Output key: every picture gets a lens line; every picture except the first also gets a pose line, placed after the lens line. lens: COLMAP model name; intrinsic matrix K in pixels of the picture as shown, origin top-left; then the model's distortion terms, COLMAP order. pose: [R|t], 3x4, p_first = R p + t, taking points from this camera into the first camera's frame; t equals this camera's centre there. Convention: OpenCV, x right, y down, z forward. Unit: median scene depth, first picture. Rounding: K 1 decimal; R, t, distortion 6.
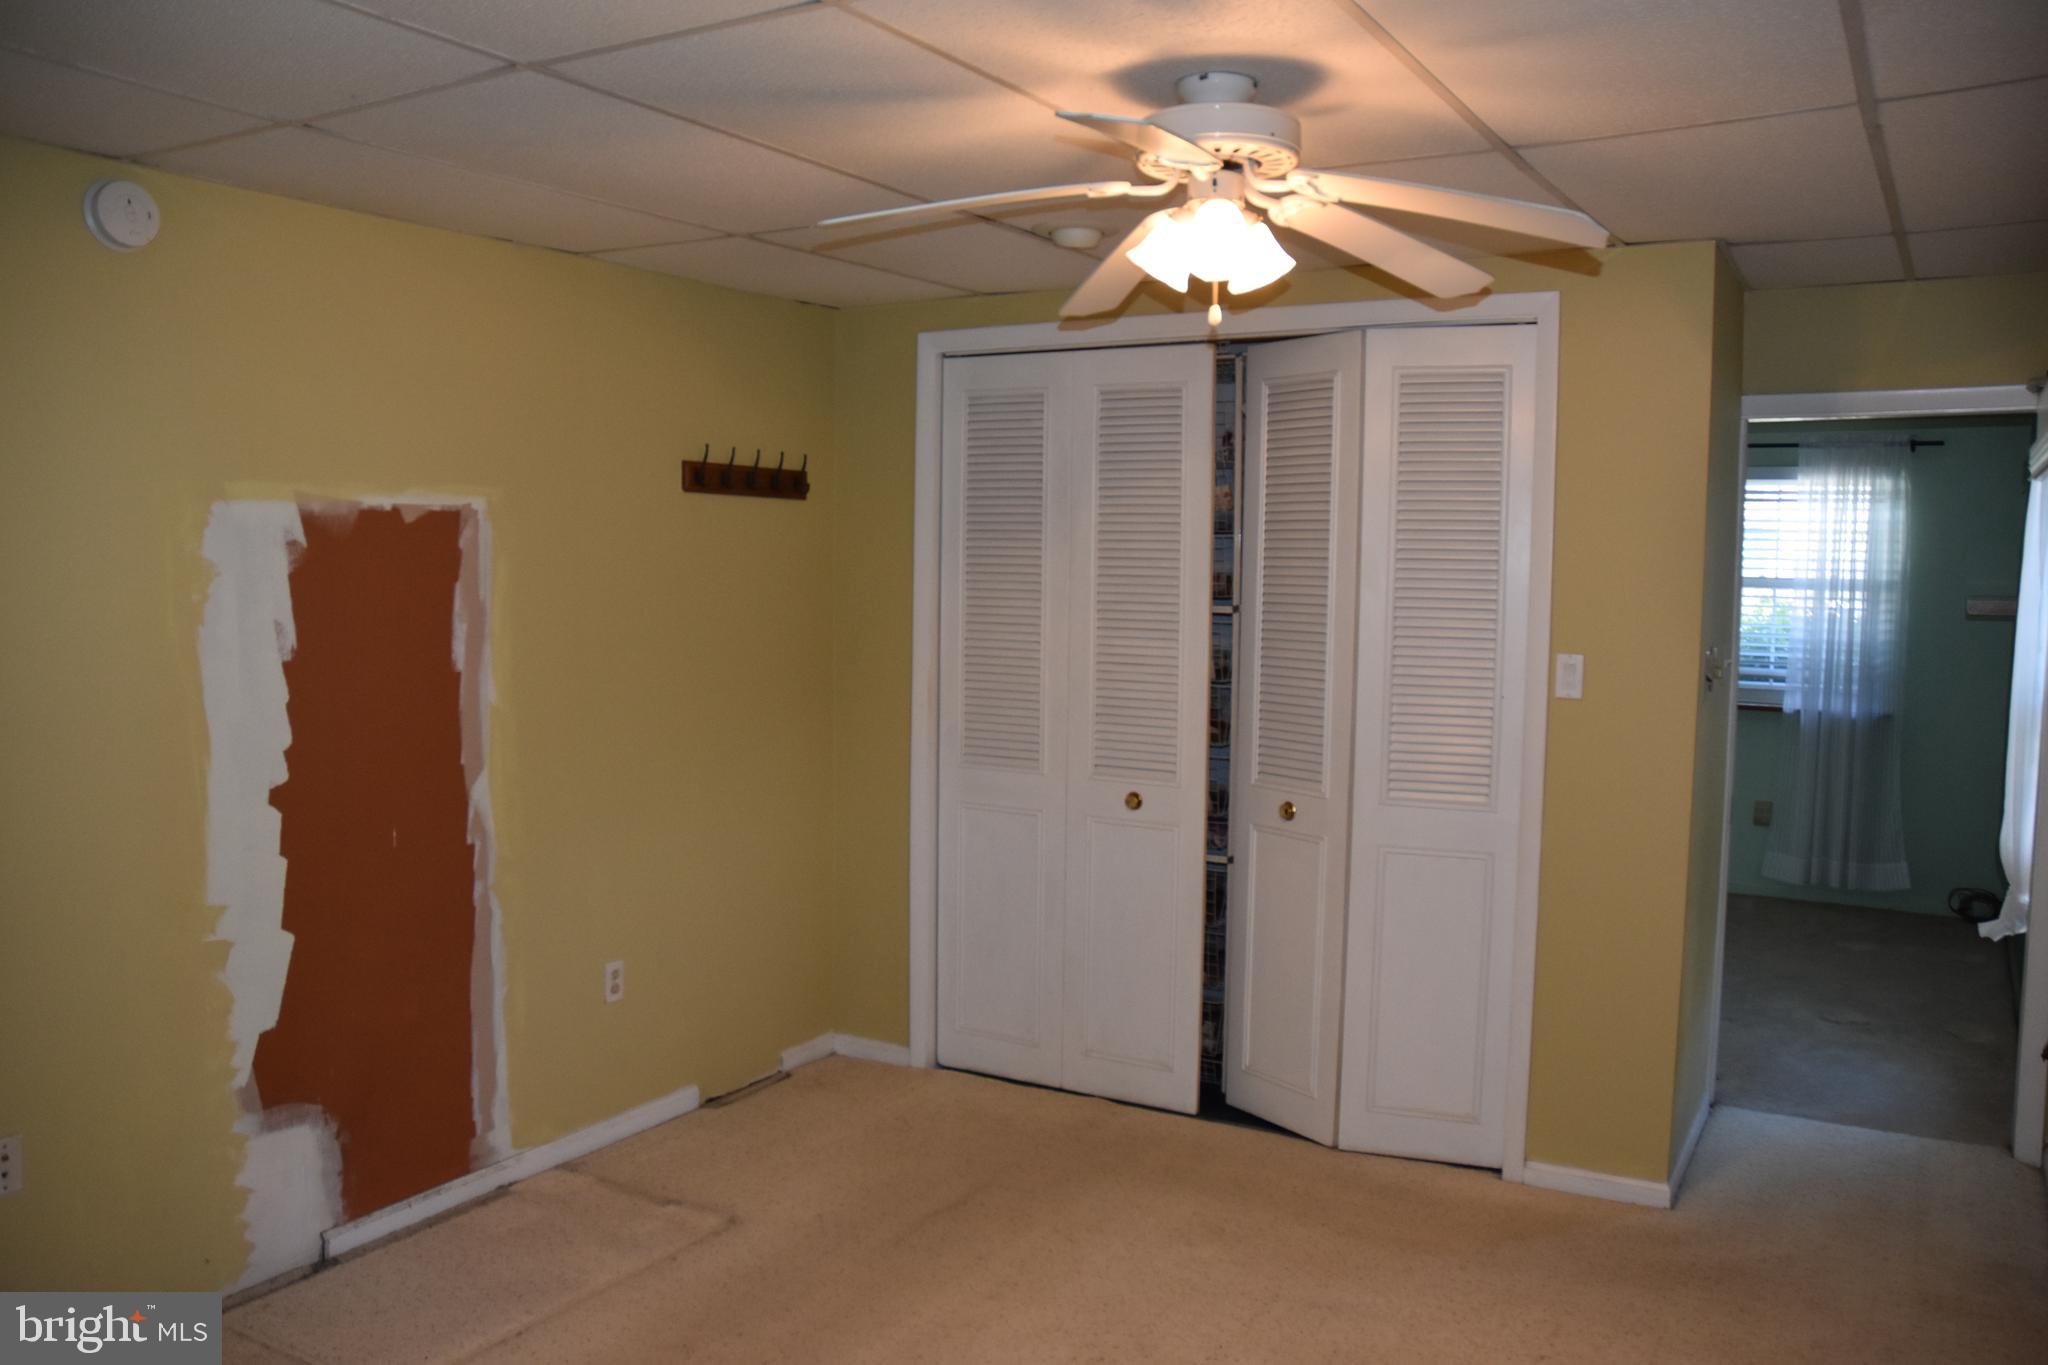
lens RADIAL K [[1613.3, 0, 1026.2], [0, 1613.3, 680.7], [0, 0, 1]] dist [-0.159080, 0.139300]
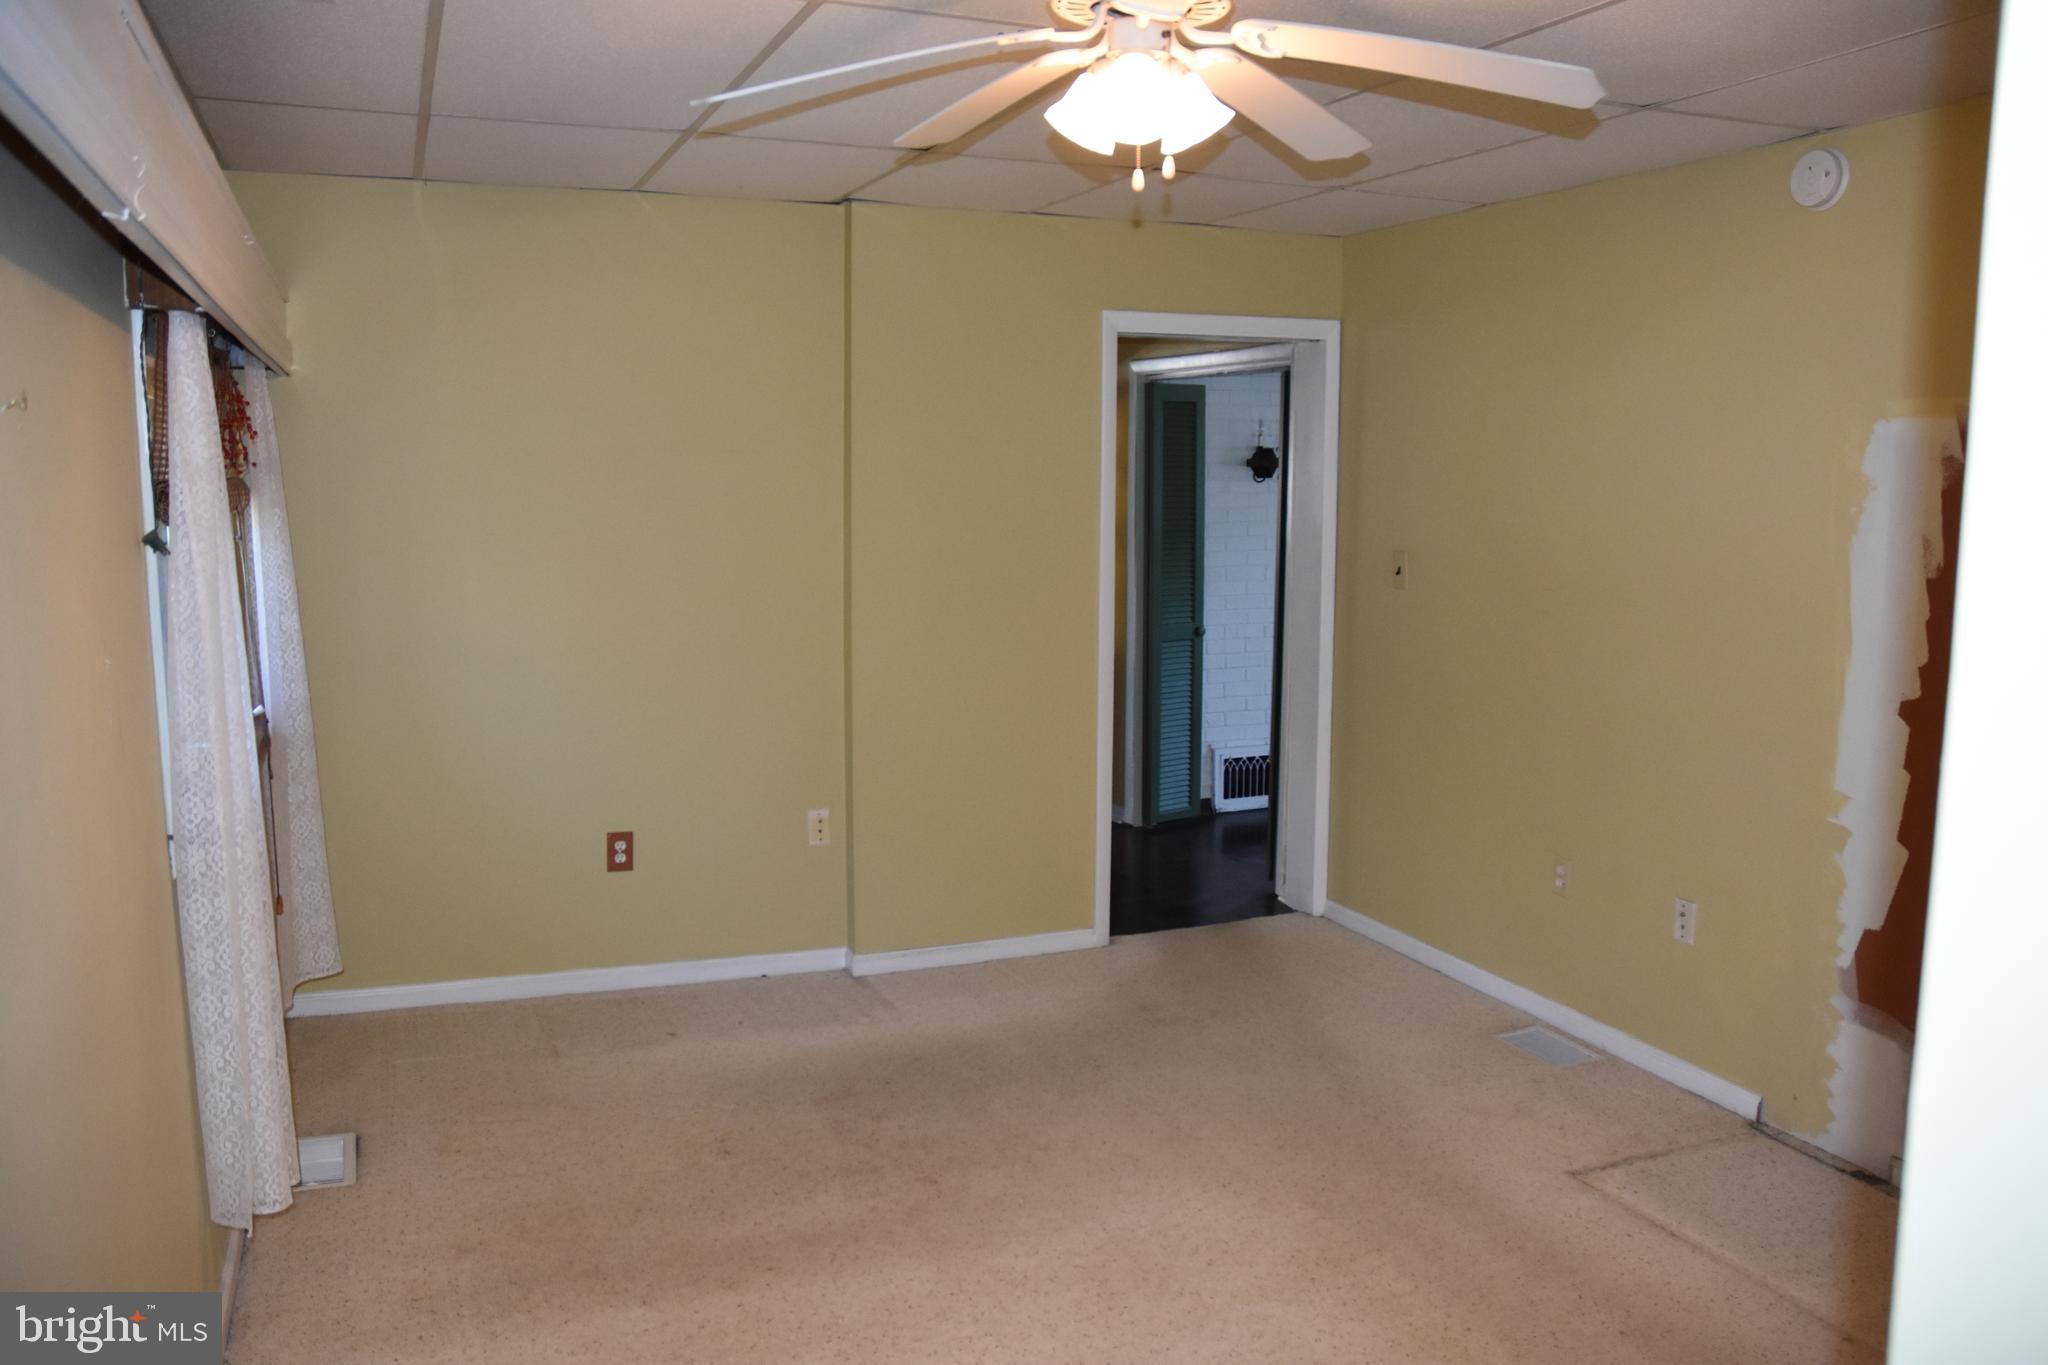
lens RADIAL K [[1613.3, 0, 1027.6], [0, 1613.3, 673.8], [0, 0, 1]] dist [-0.159080, 0.139300]
pose [[-0.617796, 0.087749, -0.781427, 0.692485], [-0.067603, 0.984148, 0.163960, -0.079982], [0.783427, 0.154120, -0.602070, 1.220943]]
